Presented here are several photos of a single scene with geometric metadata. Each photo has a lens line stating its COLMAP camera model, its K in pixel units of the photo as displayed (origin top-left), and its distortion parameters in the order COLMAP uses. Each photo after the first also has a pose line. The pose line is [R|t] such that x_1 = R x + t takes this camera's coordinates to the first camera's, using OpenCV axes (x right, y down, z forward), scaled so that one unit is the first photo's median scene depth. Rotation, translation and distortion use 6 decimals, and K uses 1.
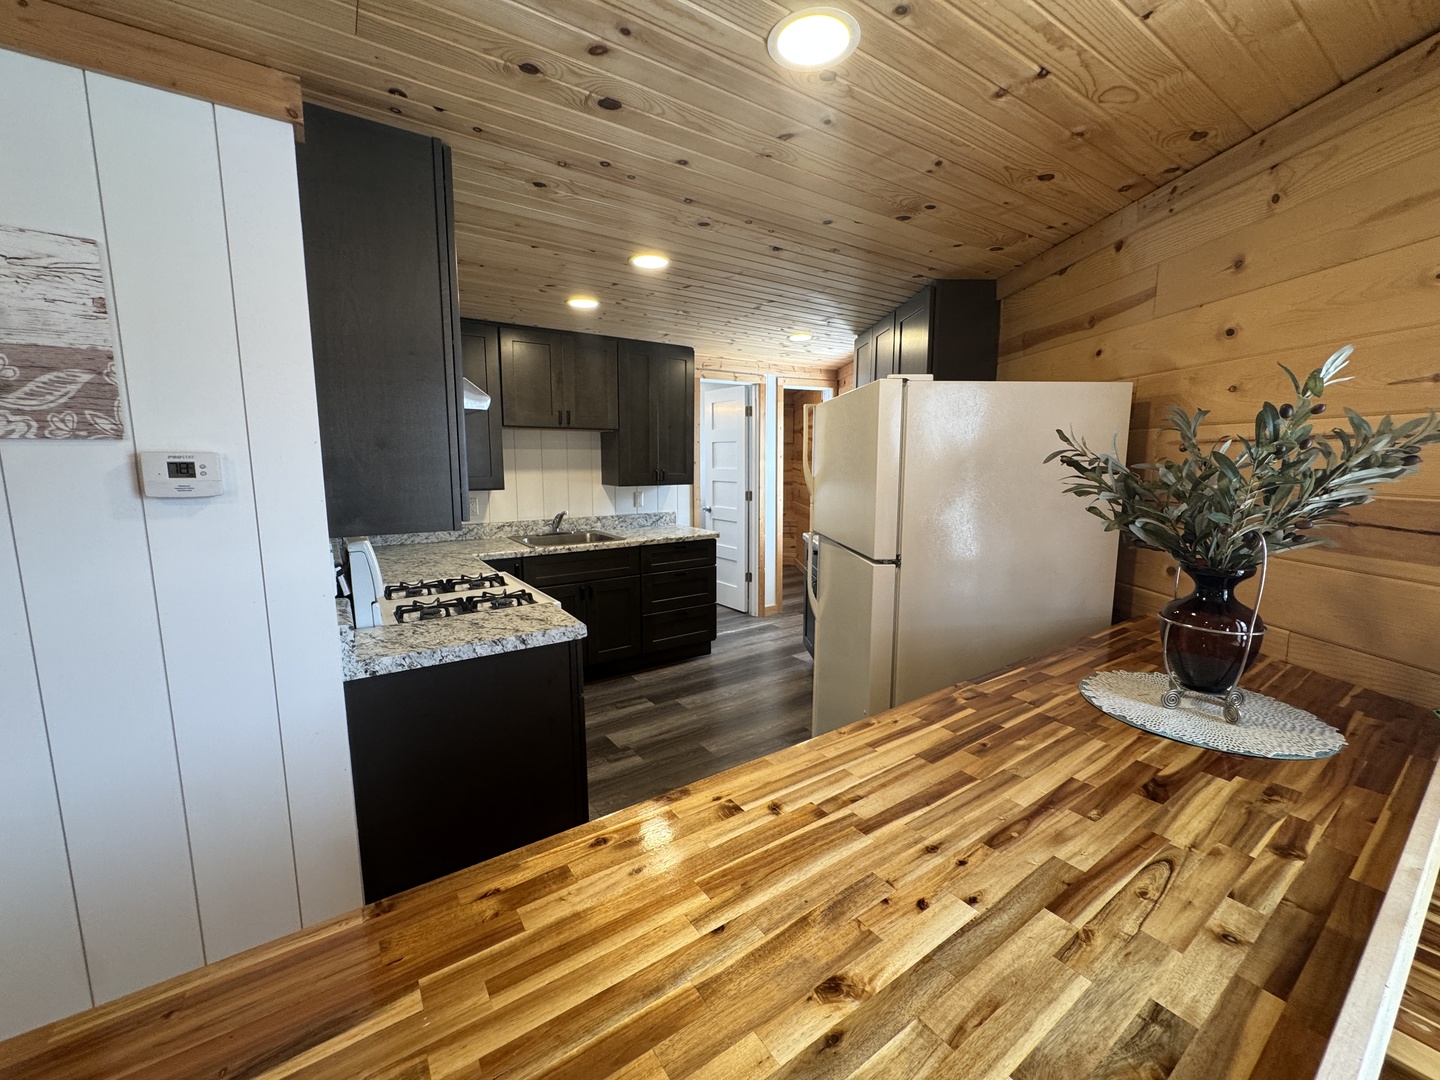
lens RADIAL K [[574.0, 0, 719.0], [0, 574.0, 536.5], [0, 0, 1]] dist [-0.001970, -0.000193]
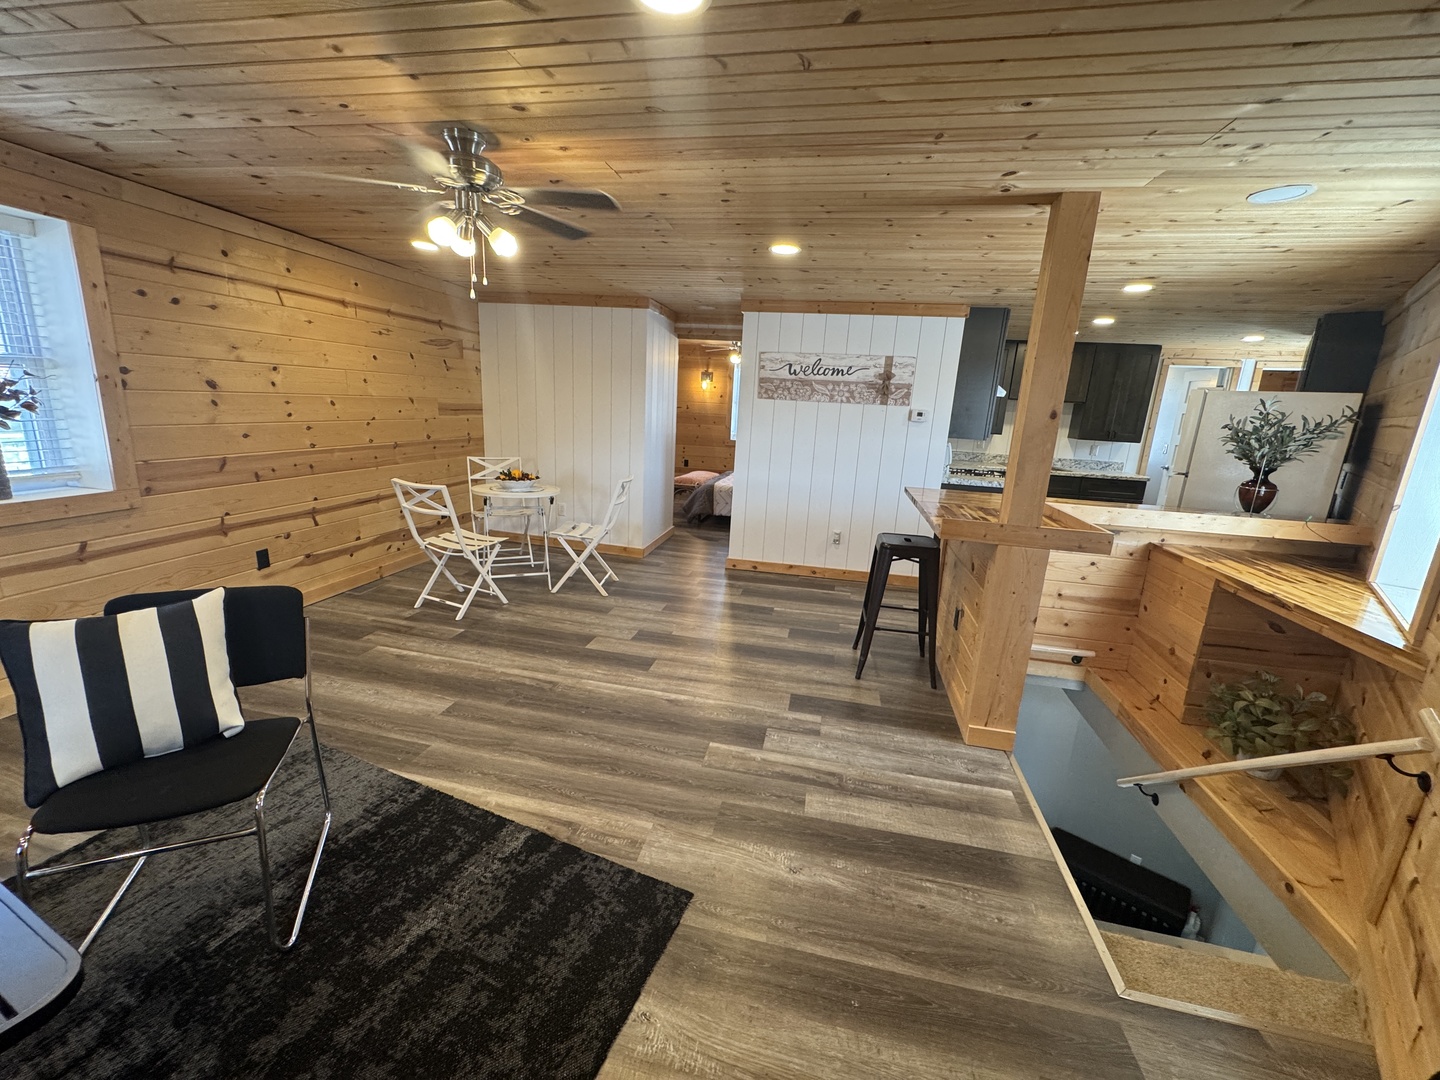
lens RADIAL K [[574.0, 0, 719.0], [0, 574.0, 536.5], [0, 0, 1]] dist [-0.001970, -0.000193]
pose [[0.693442, 0.199019, -0.692481, 0.298246], [-0.149477, 0.979922, 0.131945, 0.118538], [0.704837, 0.012014, 0.709268, -0.834319]]
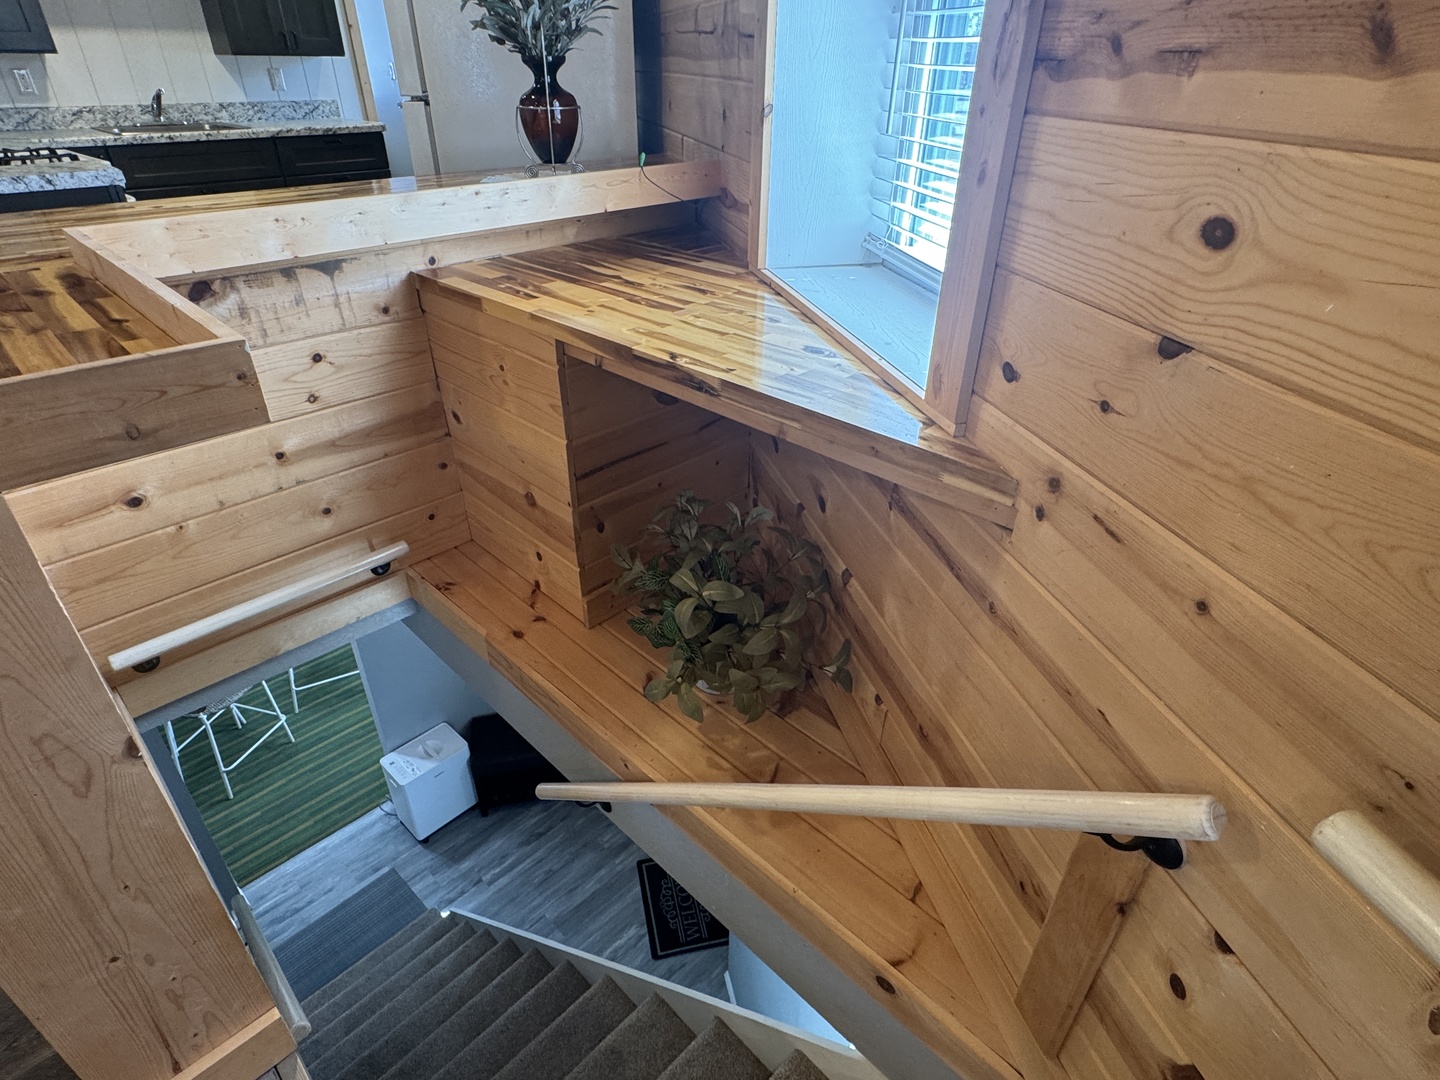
lens RADIAL K [[773.6, 0, 711.4], [0, 773.6, 537.3], [0, 0, 1]] dist [-0.001095, 0.000581]
pose [[0.983226, -0.090759, 0.158206, 0.250845], [0.018852, 0.913325, 0.406794, 0.100333], [-0.181414, -0.396988, 0.899716, -0.329980]]
